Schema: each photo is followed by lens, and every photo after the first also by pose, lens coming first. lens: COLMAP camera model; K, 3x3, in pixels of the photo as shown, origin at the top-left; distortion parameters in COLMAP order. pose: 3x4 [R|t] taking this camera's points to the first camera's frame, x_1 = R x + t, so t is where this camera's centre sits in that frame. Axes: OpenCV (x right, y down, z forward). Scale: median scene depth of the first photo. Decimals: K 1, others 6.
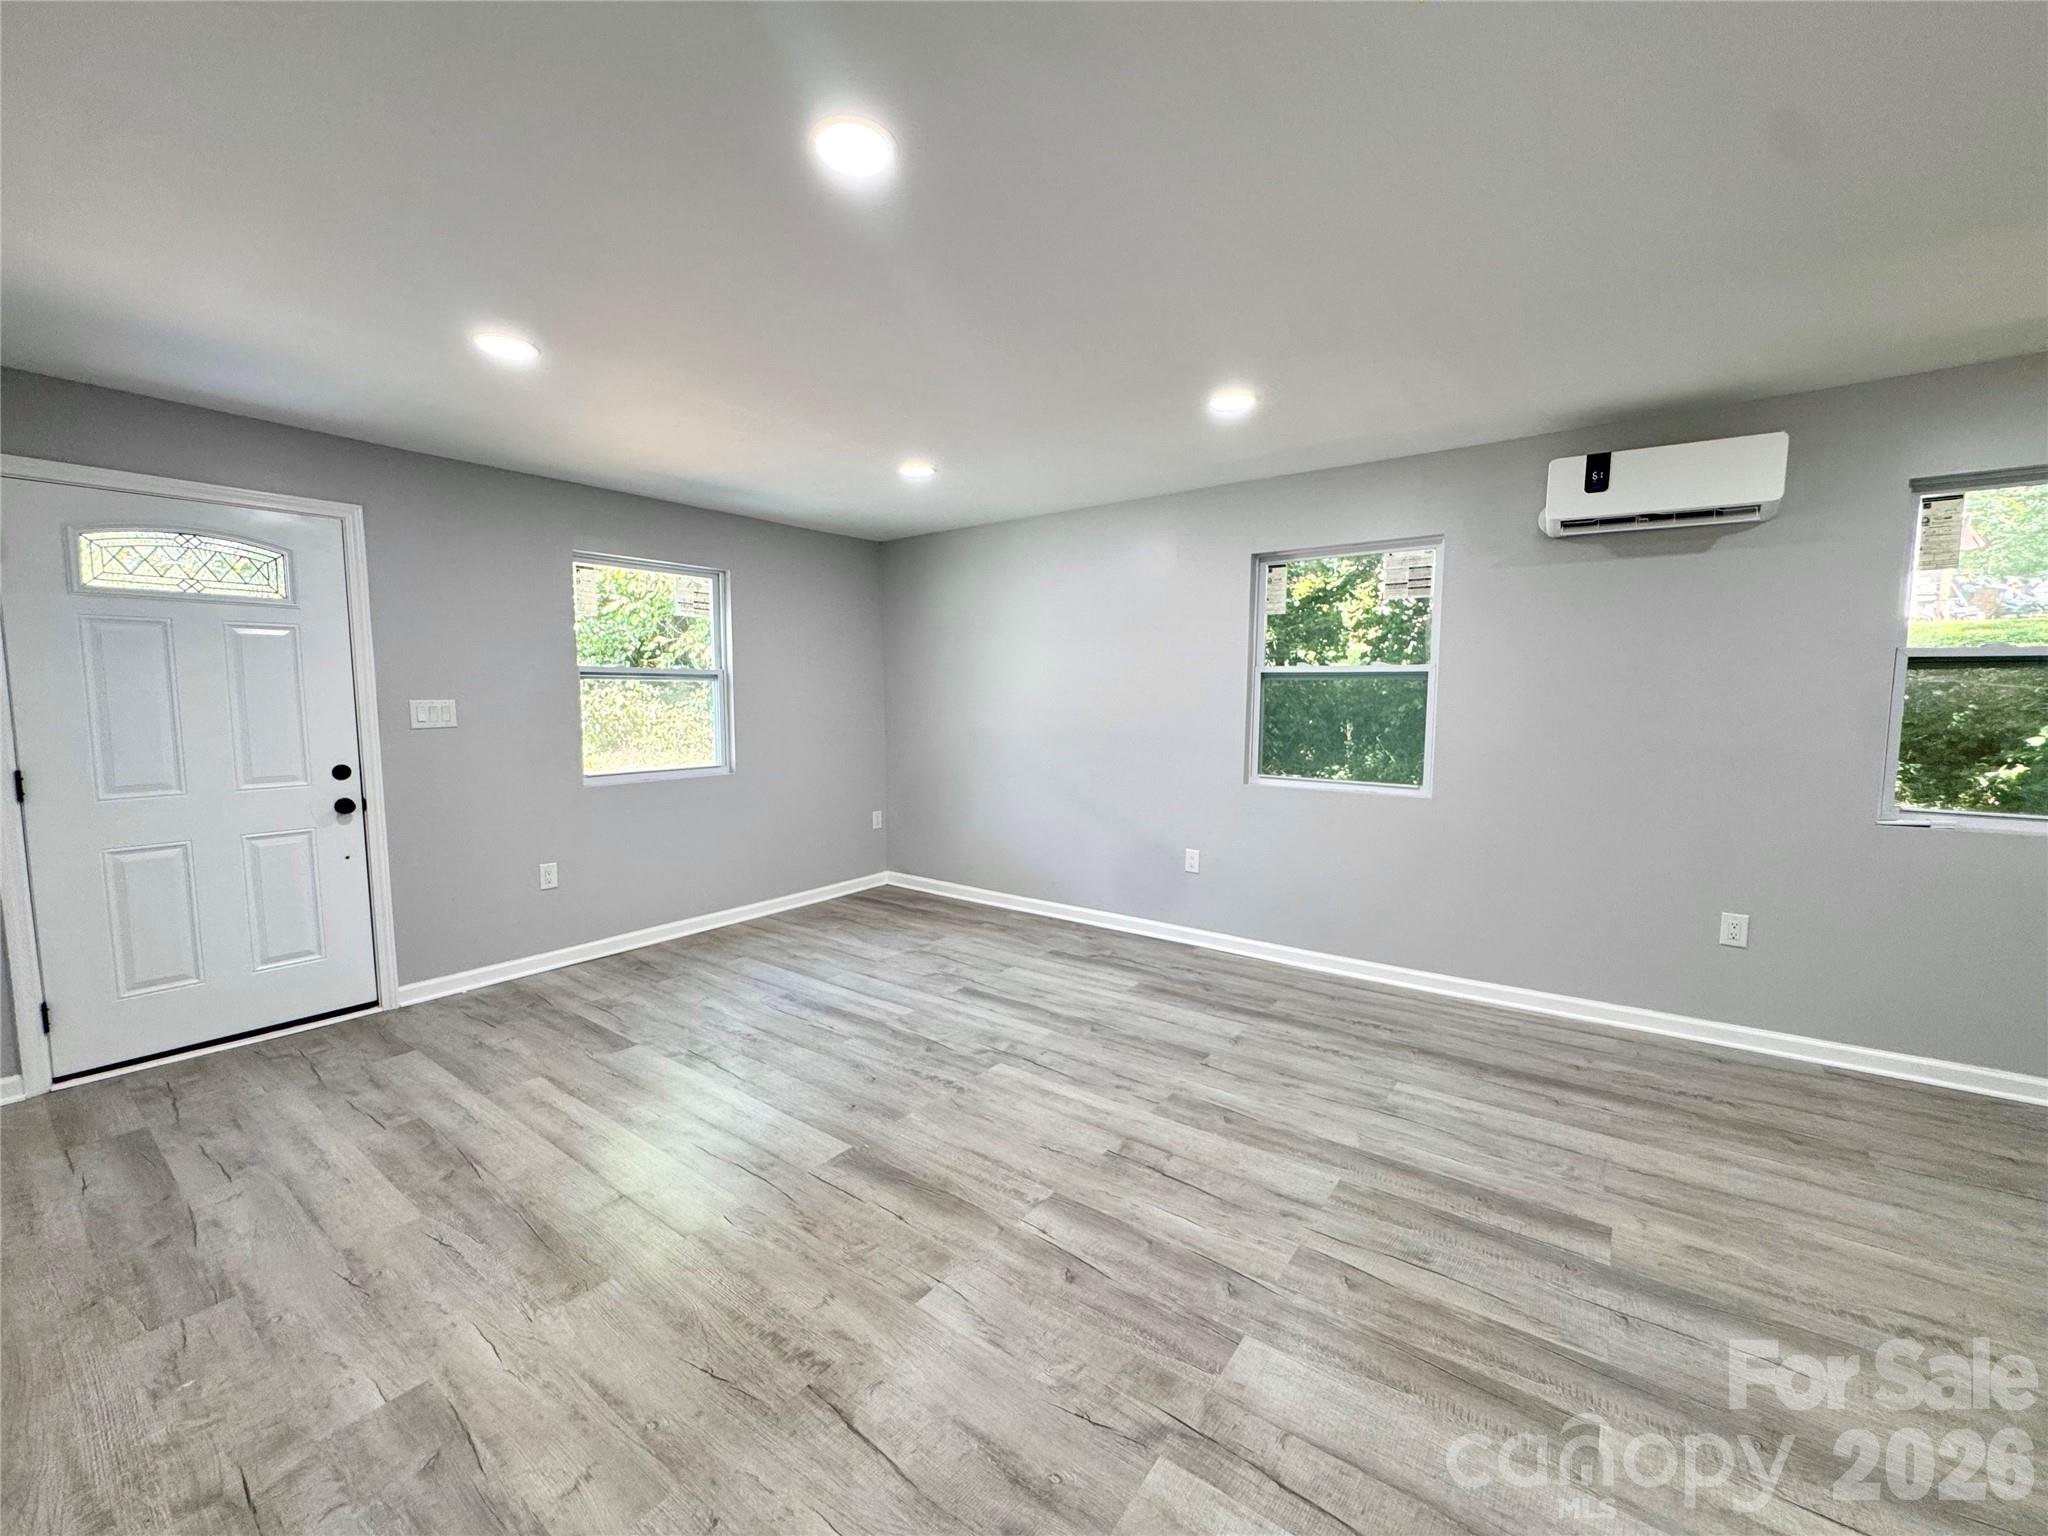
lens RADIAL K [[826.6, 0, 1020.7], [0, 826.6, 771.0], [0, 0, 1]] dist [-0.004508, -0.000284]
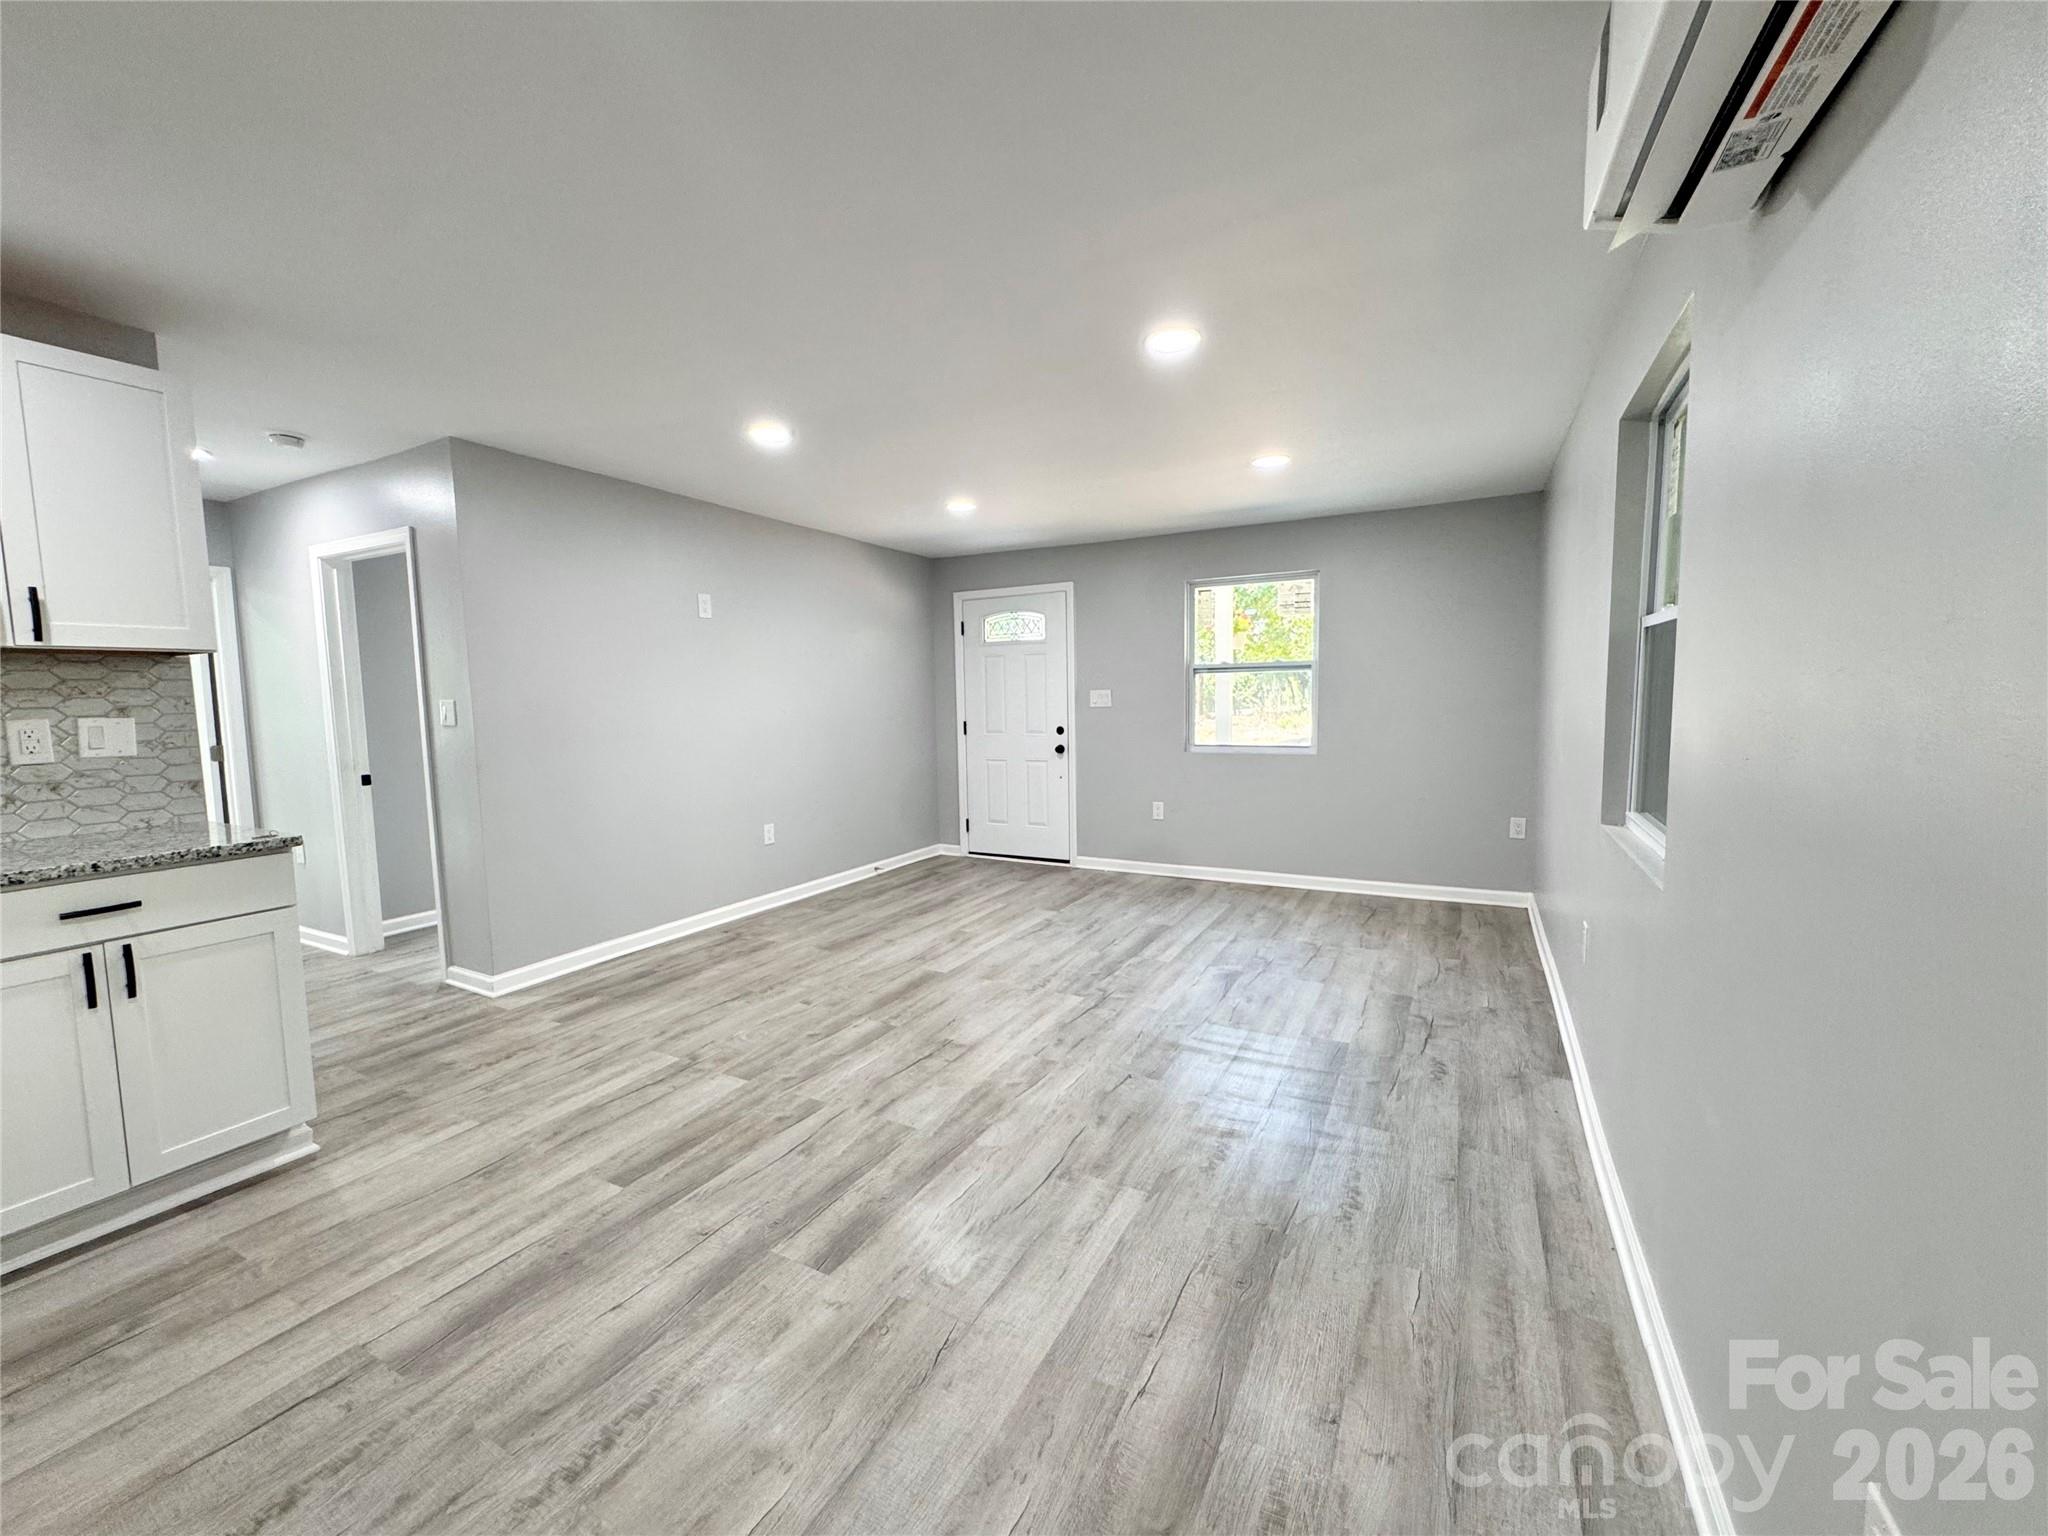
lens RADIAL K [[826.6, 0, 1020.8], [0, 826.6, 770.2], [0, 0, 1]] dist [-0.004508, -0.000284]
pose [[0.147220, 0.088650, -0.985123, 1.025184], [-0.072256, 0.994278, 0.078675, -0.050791], [0.986461, 0.059599, 0.152784, 0.669375]]
